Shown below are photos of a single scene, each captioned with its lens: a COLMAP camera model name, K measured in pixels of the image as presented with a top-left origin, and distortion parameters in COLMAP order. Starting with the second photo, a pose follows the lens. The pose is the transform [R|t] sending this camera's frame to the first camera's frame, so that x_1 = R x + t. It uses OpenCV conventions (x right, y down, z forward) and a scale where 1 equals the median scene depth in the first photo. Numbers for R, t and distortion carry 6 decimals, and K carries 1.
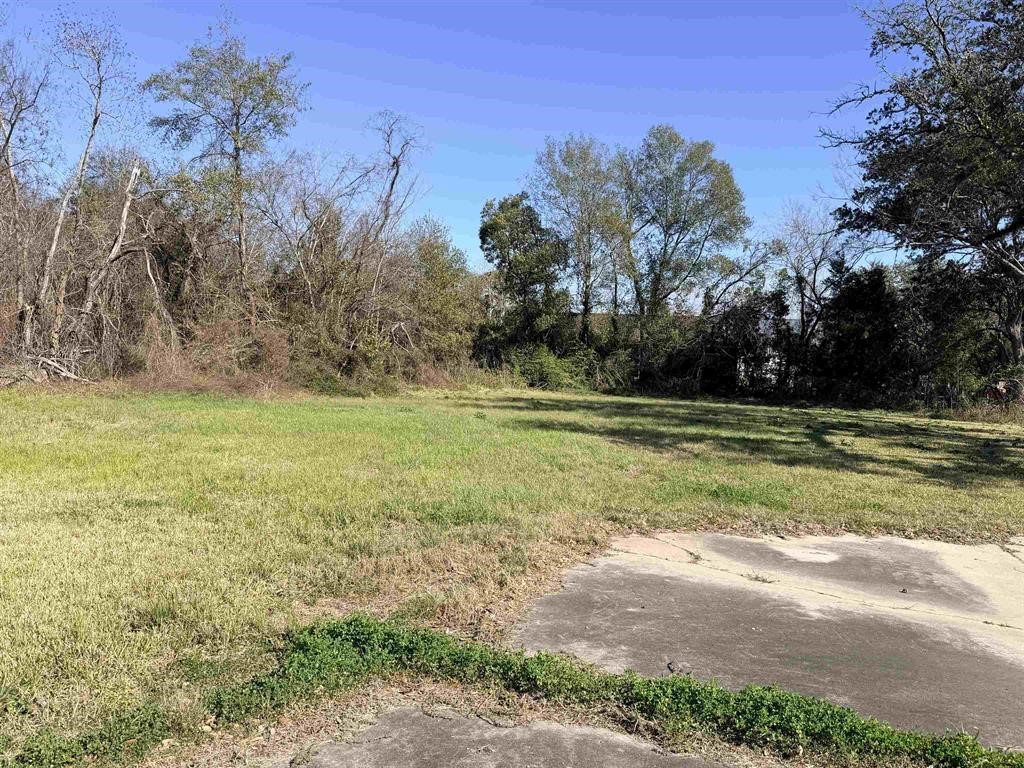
lens RADIAL K [[840.4, 0, 512.0], [0, 840.4, 384.0], [0, 0, 1]] dist [0.167763, -0.341843]
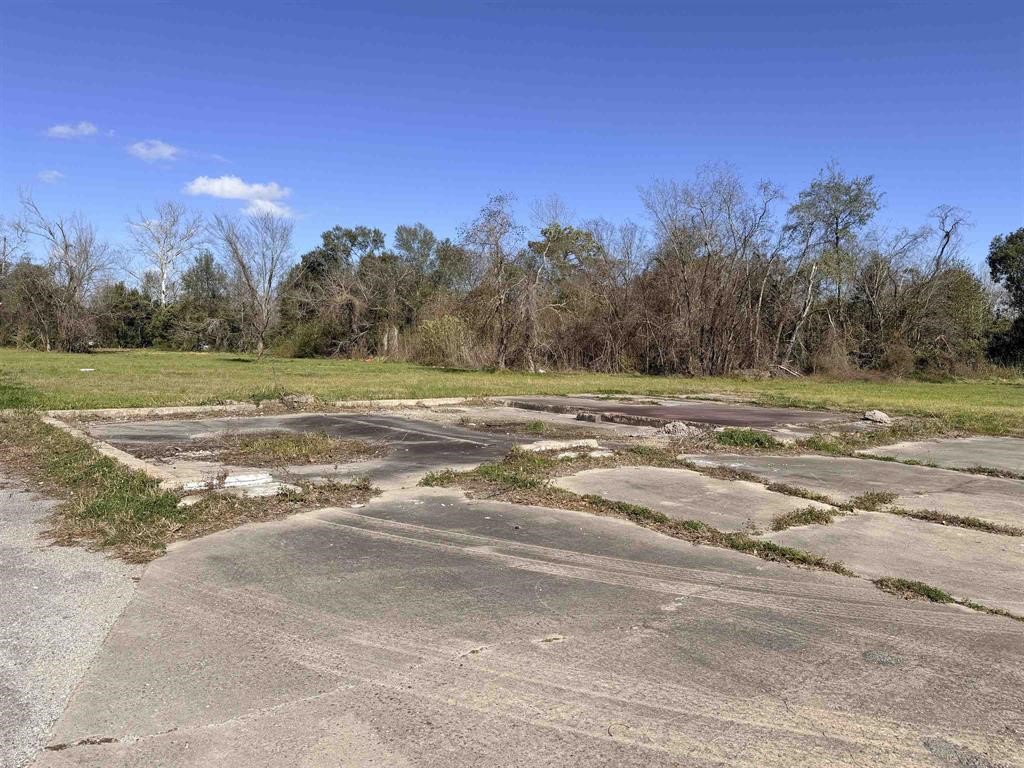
lens RADIAL K [[705.0, 0, 512.0], [0, 705.0, 384.0], [0, 0, 1]] dist [0.056210, -0.077544]
pose [[0.839506, 0.001282, -0.543350, -0.091685], [0.002447, 0.999978, 0.006140, 0.004526], [0.543346, -0.006484, 0.839484, -0.512230]]
